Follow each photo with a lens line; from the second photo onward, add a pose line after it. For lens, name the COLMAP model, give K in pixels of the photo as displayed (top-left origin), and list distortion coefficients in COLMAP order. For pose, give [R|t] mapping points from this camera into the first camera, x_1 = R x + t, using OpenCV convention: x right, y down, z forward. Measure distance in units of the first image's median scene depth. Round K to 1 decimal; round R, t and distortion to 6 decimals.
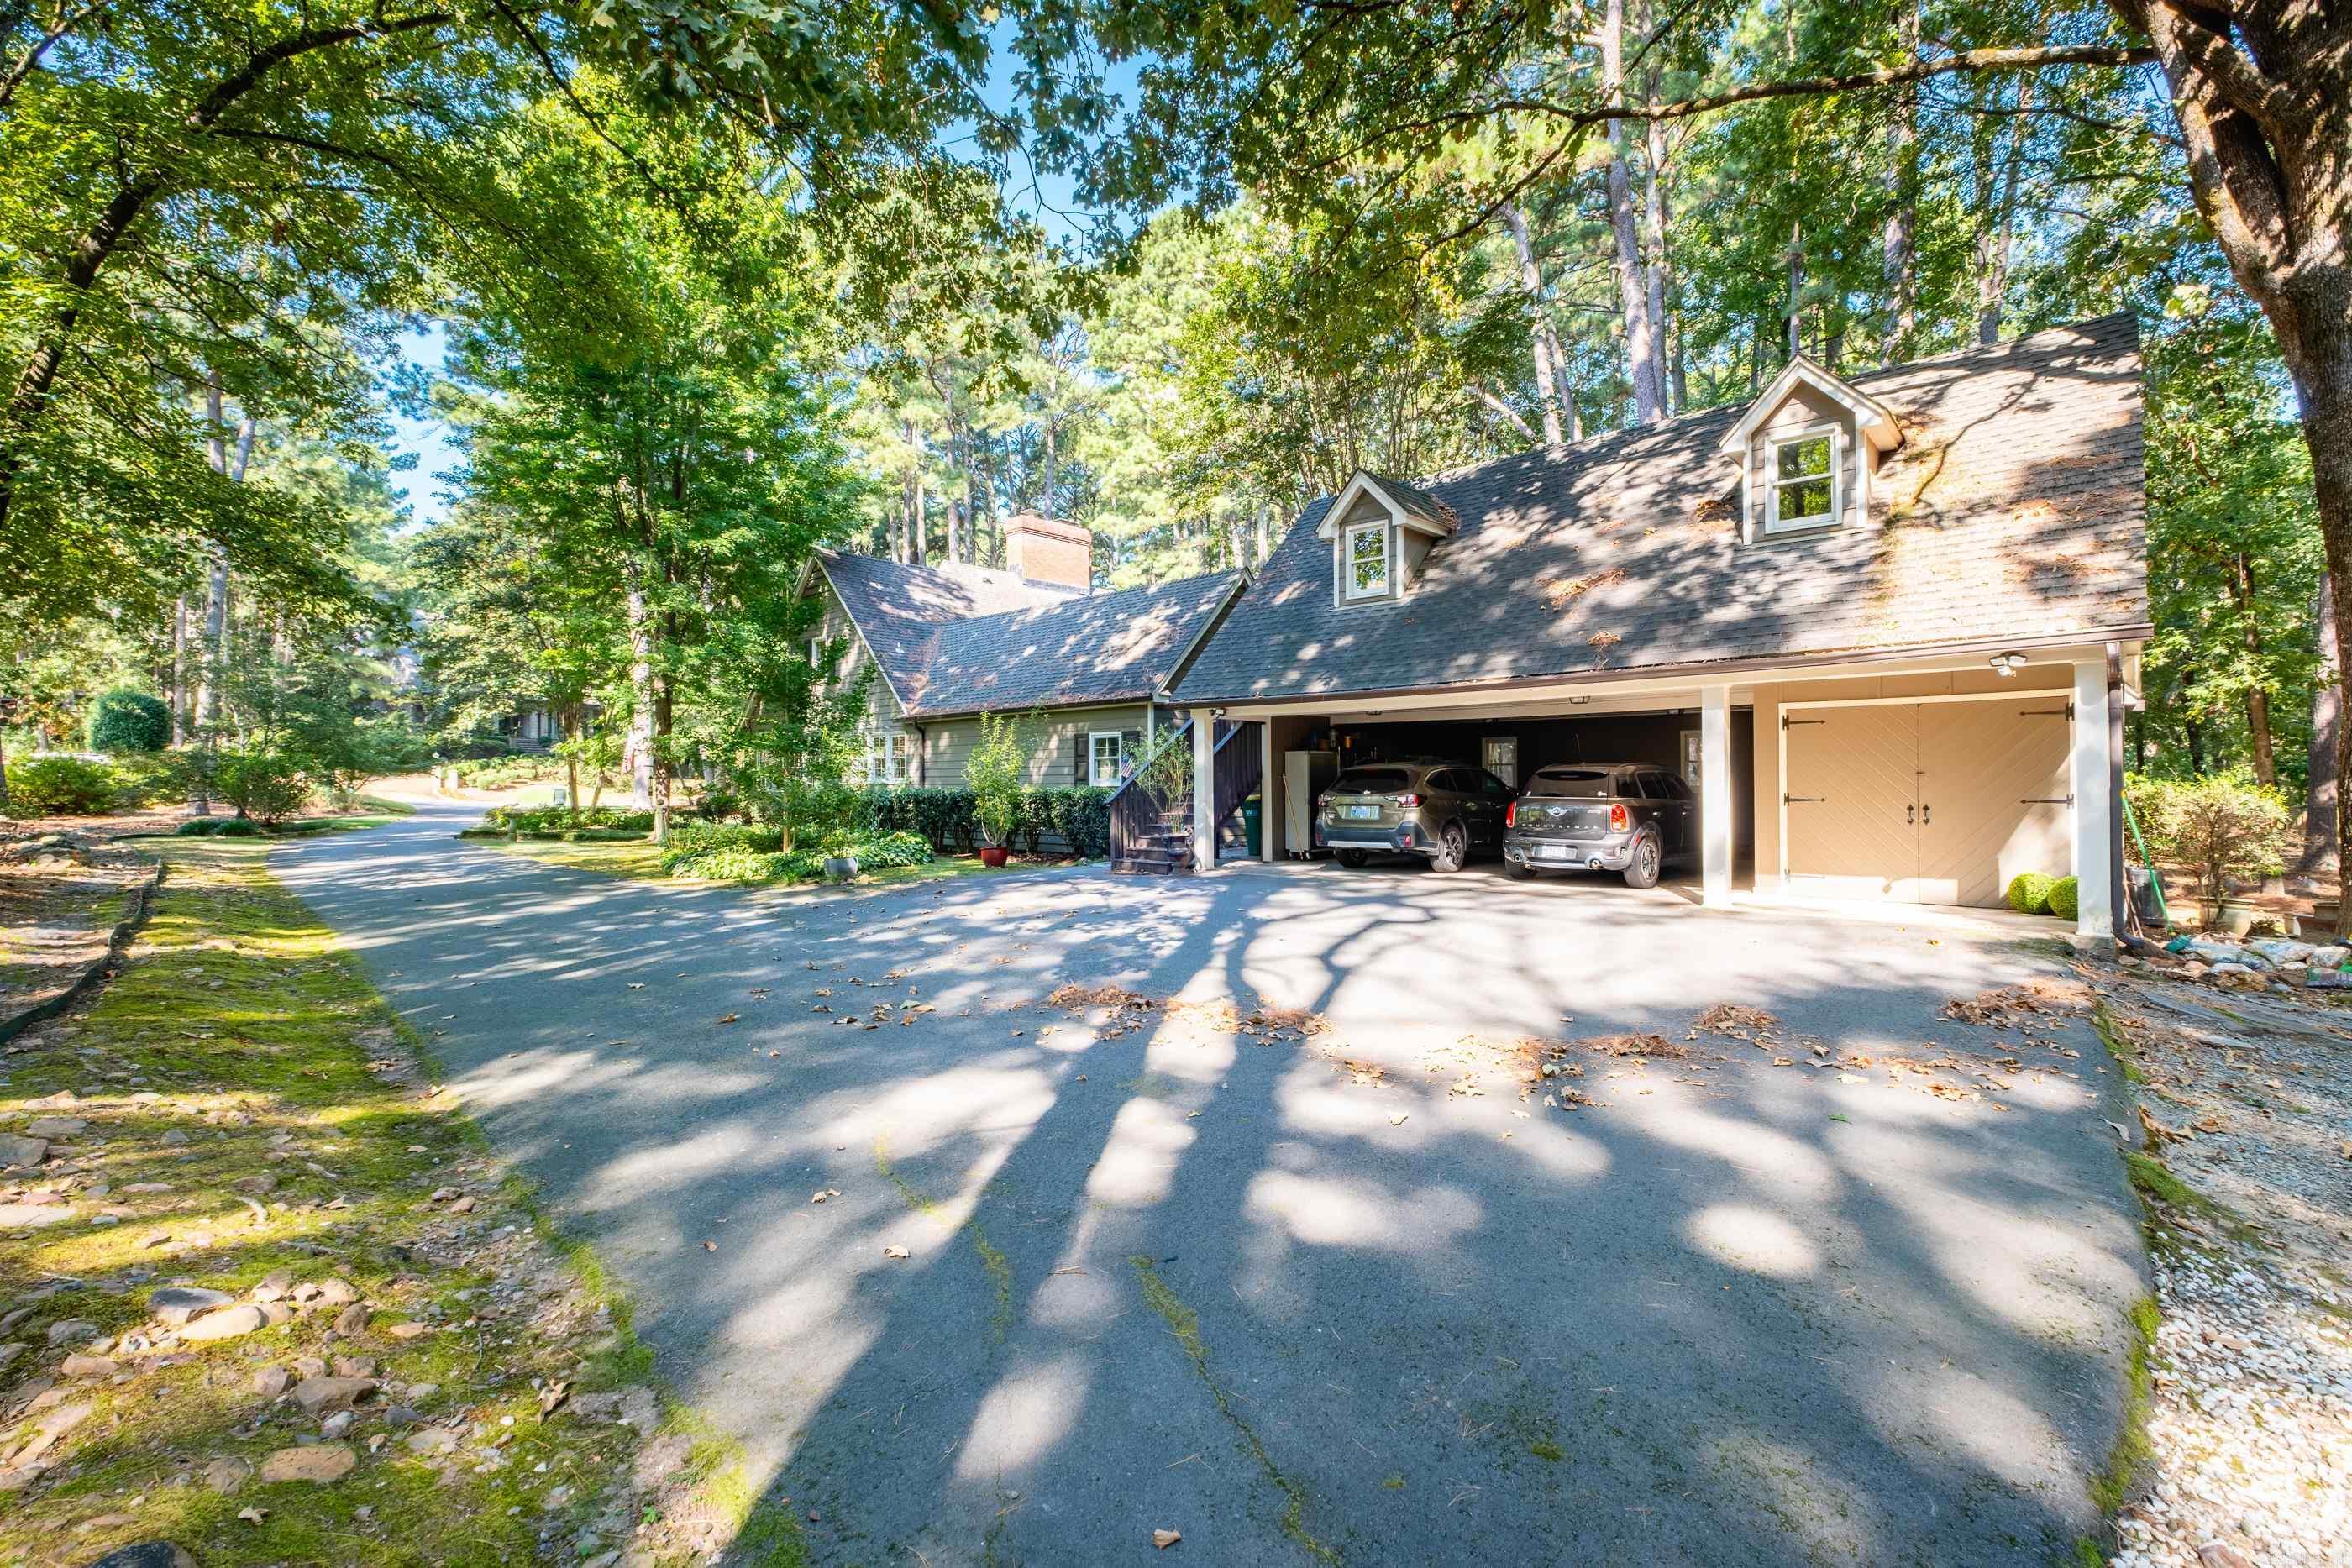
lens RADIAL K [[1035.9, 0, 1159.2], [0, 1035.9, 761.2], [0, 0, 1]] dist [-0.001974, -0.000145]
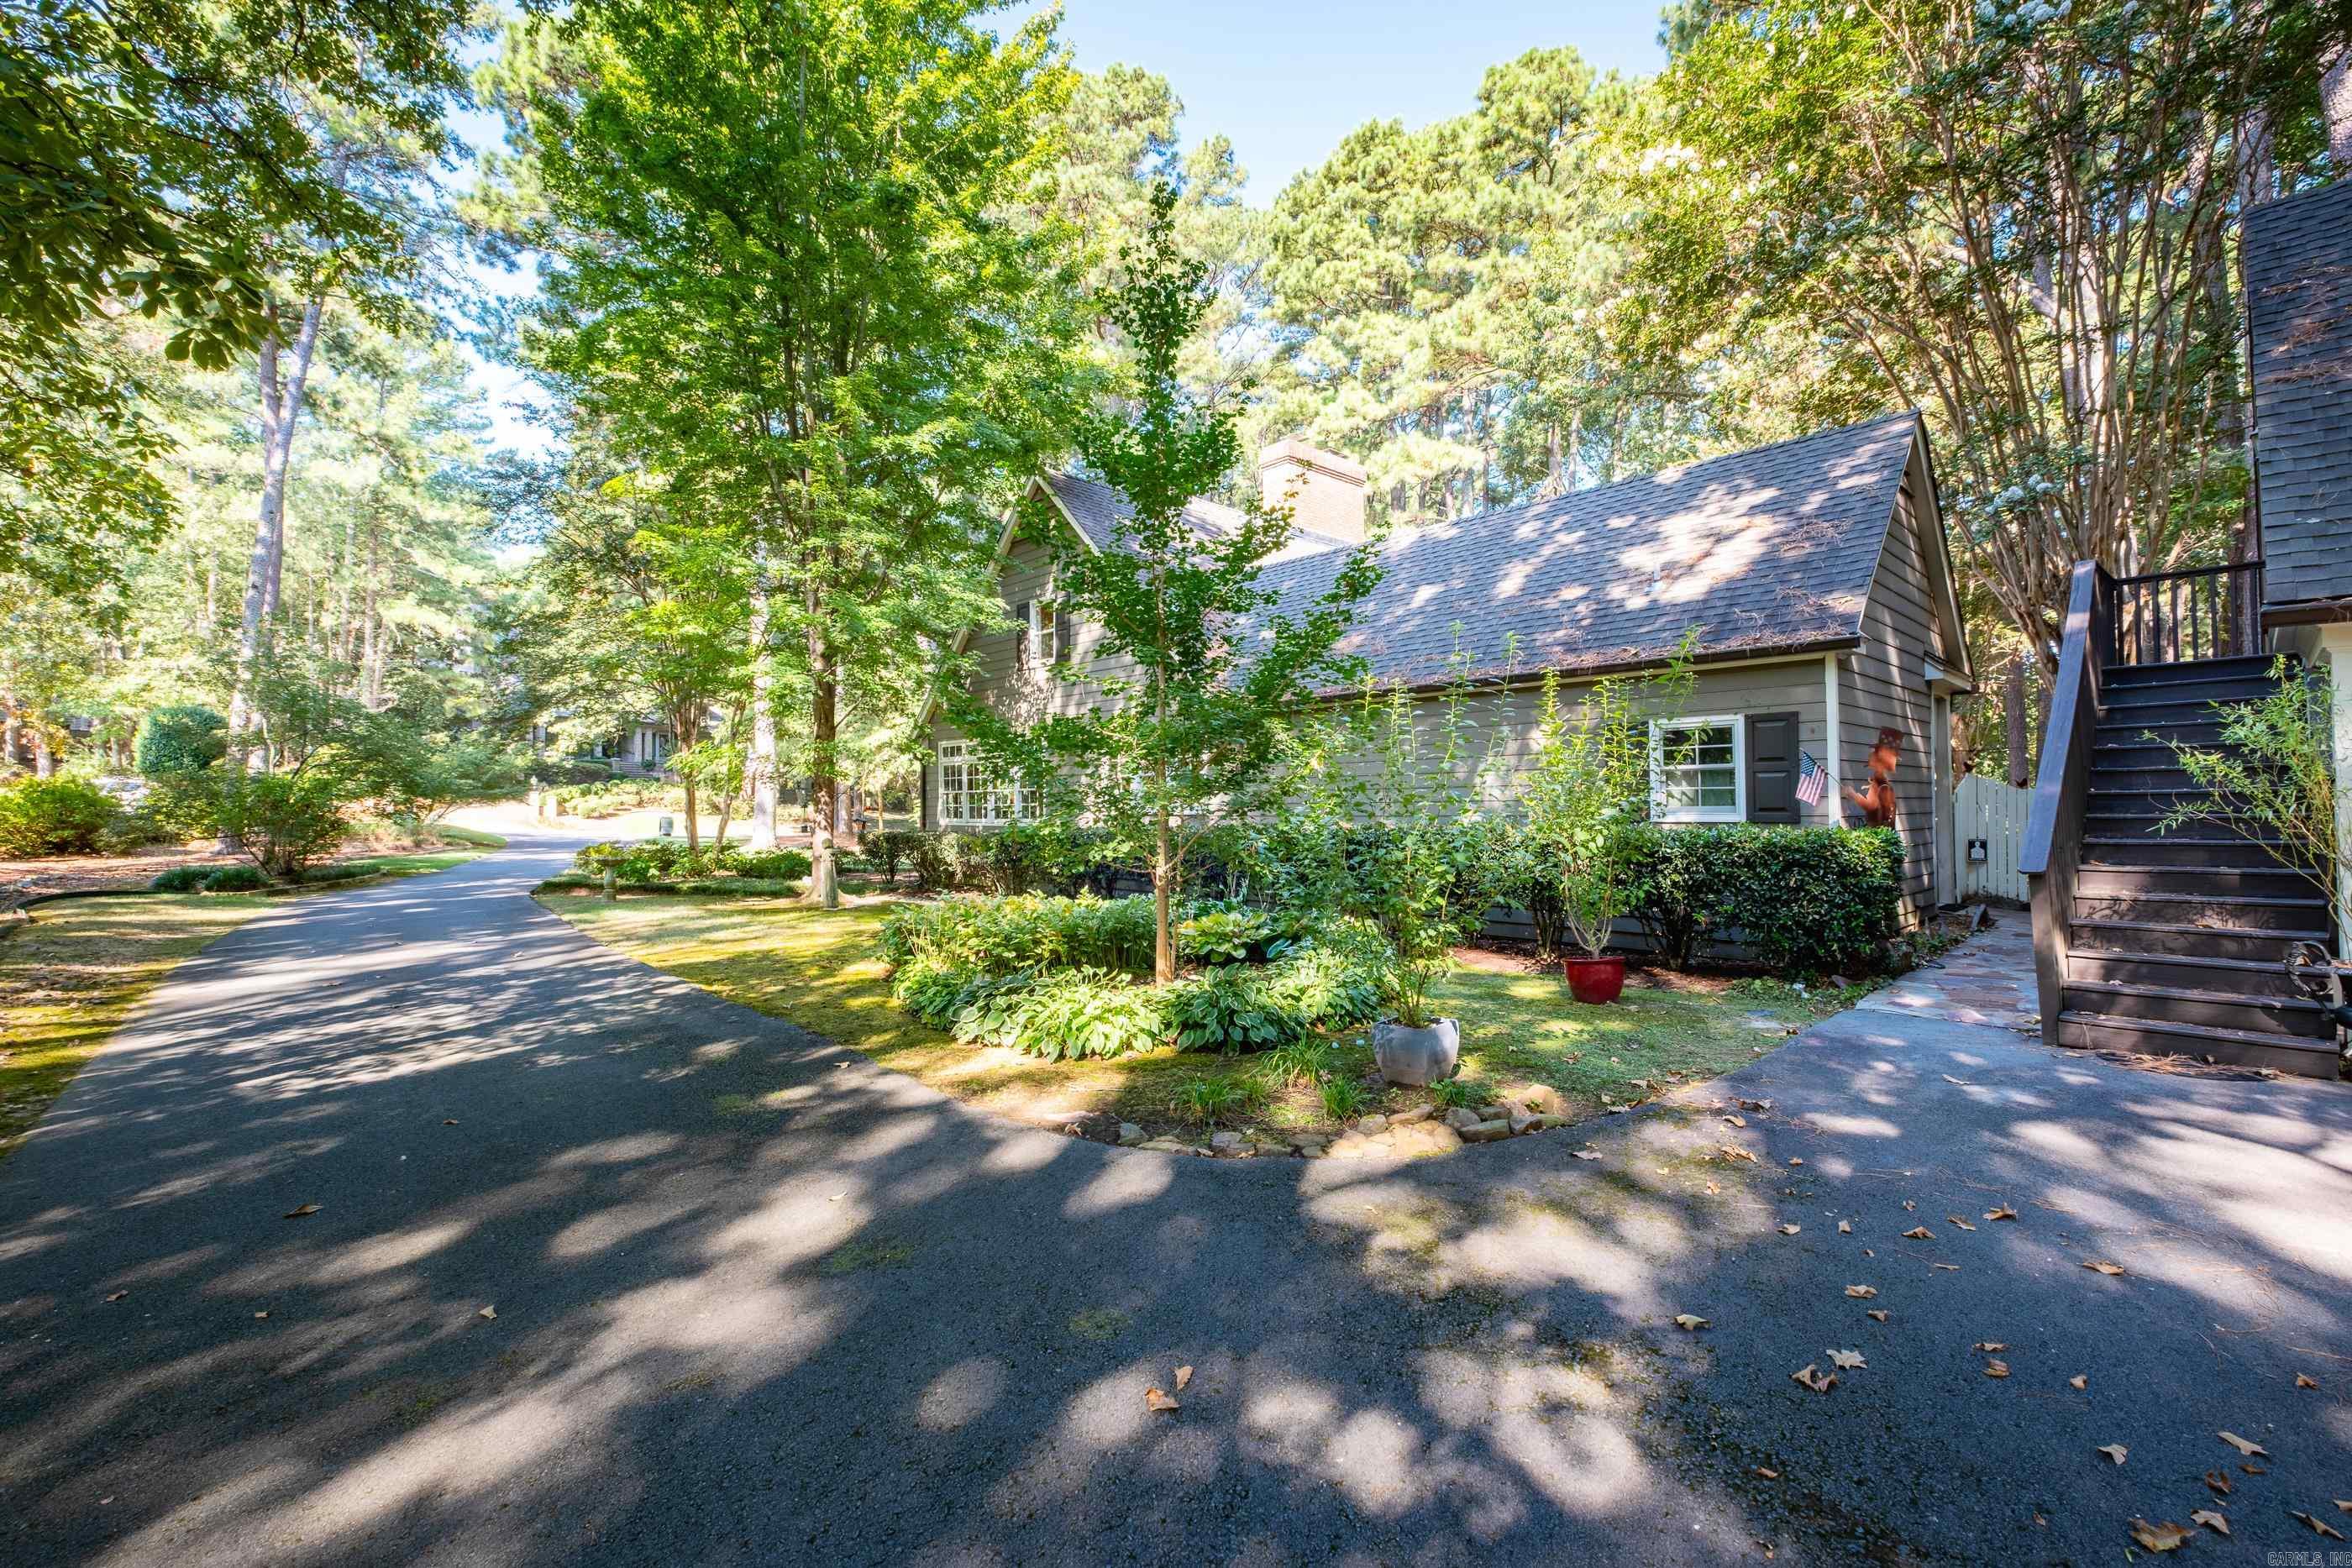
lens RADIAL K [[1074.0, 0, 1176.0], [0, 1074.0, 784.0], [0, 0, 1]] dist [-0.010867, -0.000366]
pose [[0.997000, -0.003900, -0.077299, -0.114404], [0.003805, 0.999992, -0.001379, 0.002164], [0.077303, 0.001080, 0.997007, 0.187215]]
